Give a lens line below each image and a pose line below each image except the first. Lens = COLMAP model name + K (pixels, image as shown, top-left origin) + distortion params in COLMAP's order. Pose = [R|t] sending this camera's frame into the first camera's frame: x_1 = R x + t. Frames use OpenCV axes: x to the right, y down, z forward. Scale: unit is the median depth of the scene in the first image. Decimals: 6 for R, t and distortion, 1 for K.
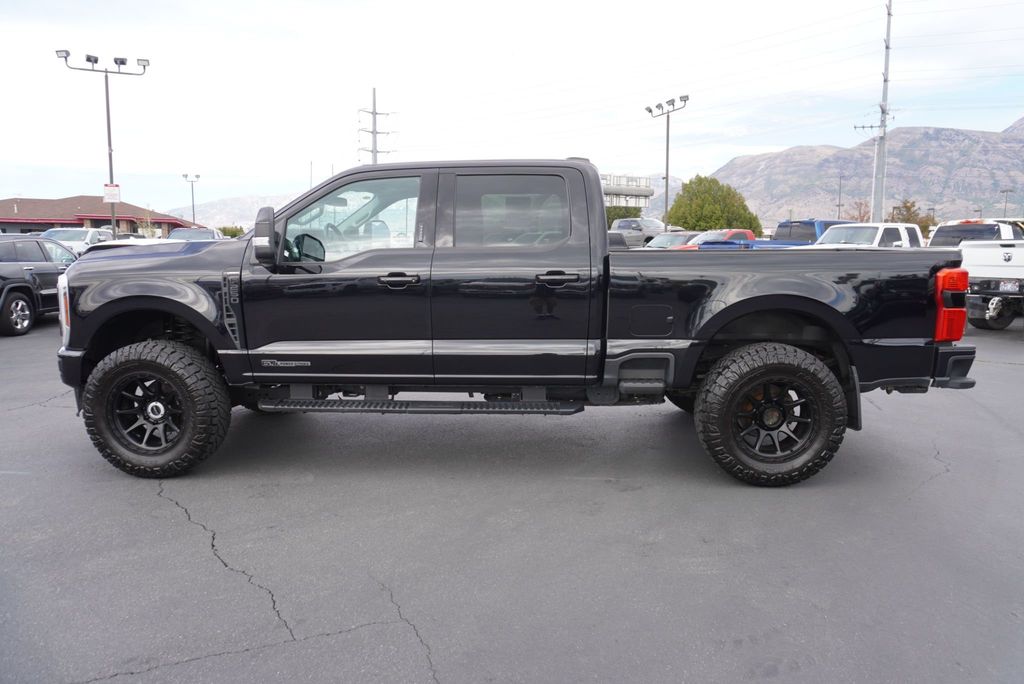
lens RADIAL K [[659.7, 0, 512.0], [0, 659.7, 342.0], [0, 0, 1]] dist [-0.038718, 0.027110]
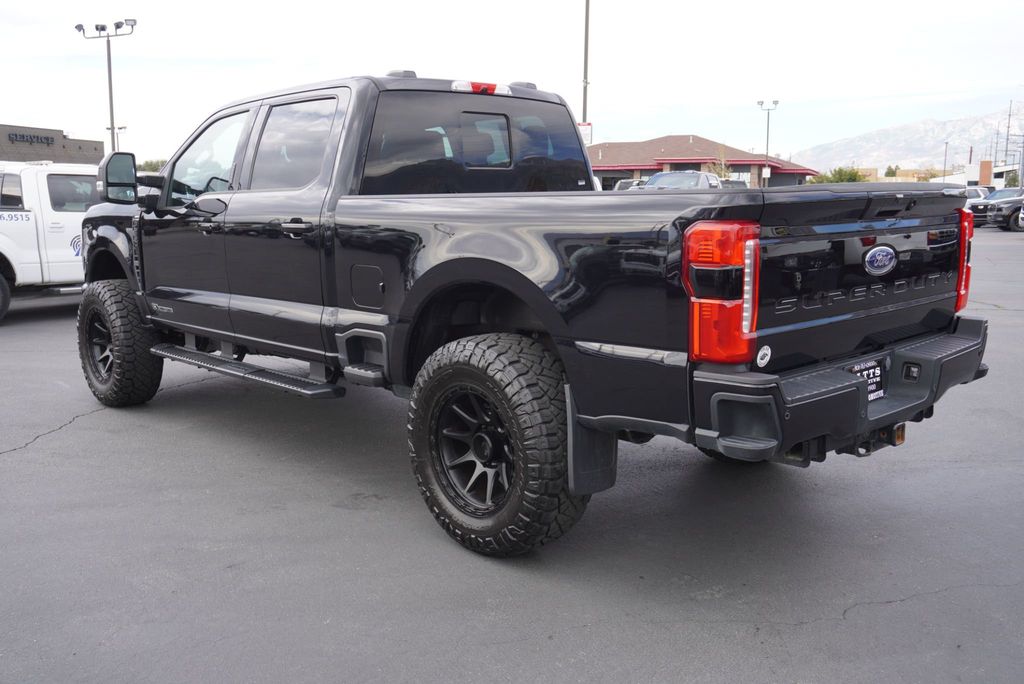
lens RADIAL K [[928.2, 0, 512.0], [0, 928.2, 342.0], [0, 0, 1]] dist [0.008330, 0.007552]
pose [[0.708336, 0.099824, -0.698782, 1.034548], [-0.091442, 0.994585, 0.049389, -0.036270], [0.699928, 0.028914, 0.713628, 0.357841]]
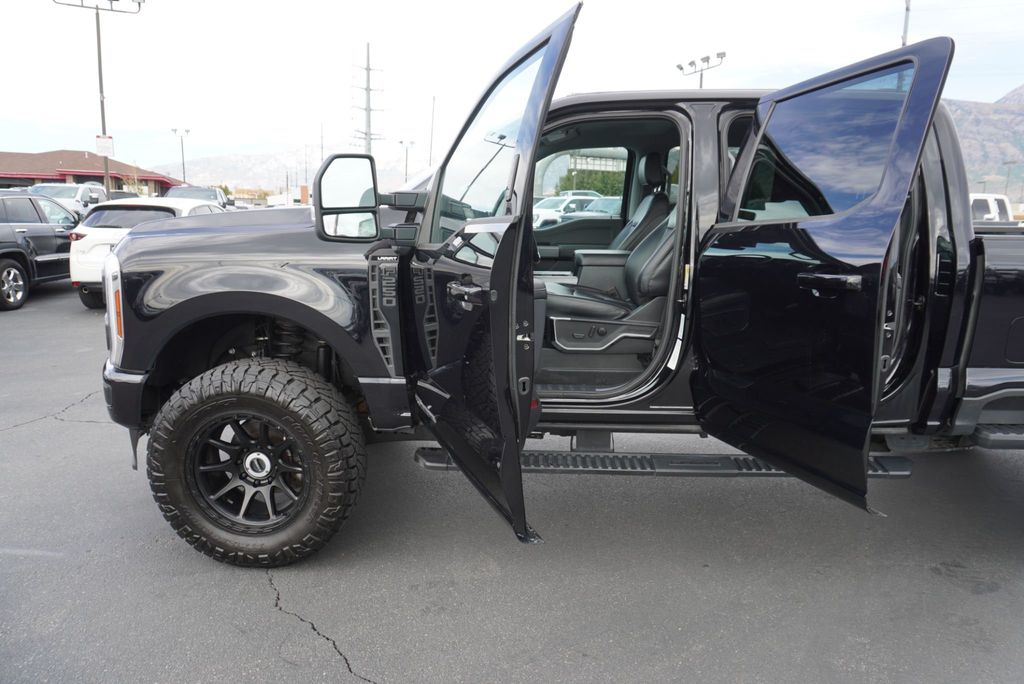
lens RADIAL K [[659.7, 0, 512.0], [0, 659.7, 342.0], [0, 0, 1]] dist [-0.038718, 0.027110]
pose [[0.999728, 0.012966, 0.019371, -0.303664], [-0.013983, 0.998482, 0.053282, -0.058004], [-0.018650, -0.053539, 0.998392, 0.343402]]
